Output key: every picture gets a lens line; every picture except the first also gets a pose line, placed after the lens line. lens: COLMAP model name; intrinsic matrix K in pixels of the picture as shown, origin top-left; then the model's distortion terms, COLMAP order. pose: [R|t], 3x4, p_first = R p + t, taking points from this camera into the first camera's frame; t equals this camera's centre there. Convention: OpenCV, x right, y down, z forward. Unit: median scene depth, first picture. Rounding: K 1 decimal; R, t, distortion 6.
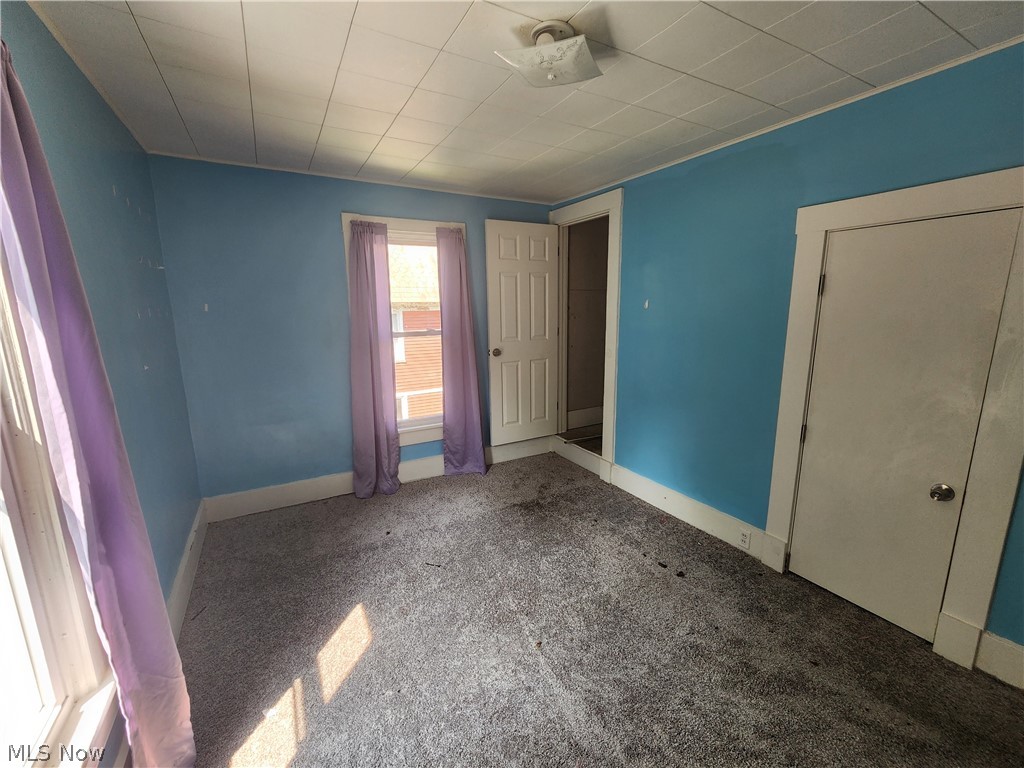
lens RADIAL K [[424.0, 0, 512.0], [0, 424.0, 384.0], [0, 0, 1]] dist [-0.001514, 0.000888]
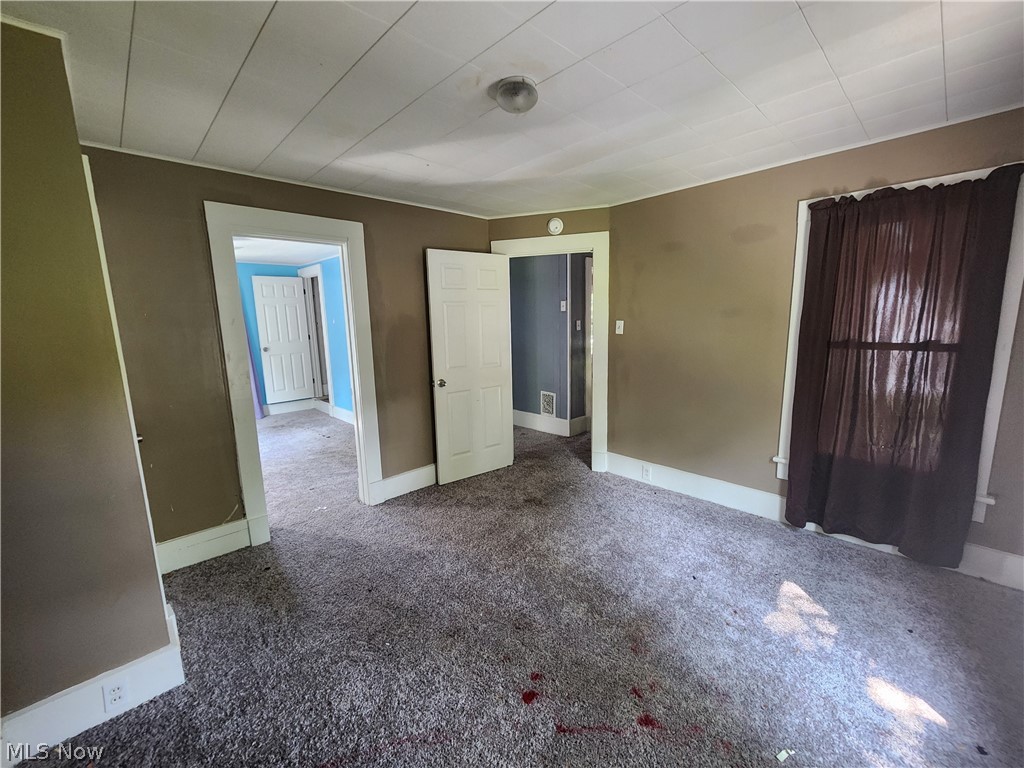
lens RADIAL K [[424.0, 0, 512.0], [0, 424.0, 384.0], [0, 0, 1]] dist [-0.001514, 0.000888]
pose [[0.967983, -0.052360, 0.245493, 0.519171], [0.061042, 0.997746, -0.027885, 0.181686], [-0.243480, 0.041978, 0.968997, -0.959428]]
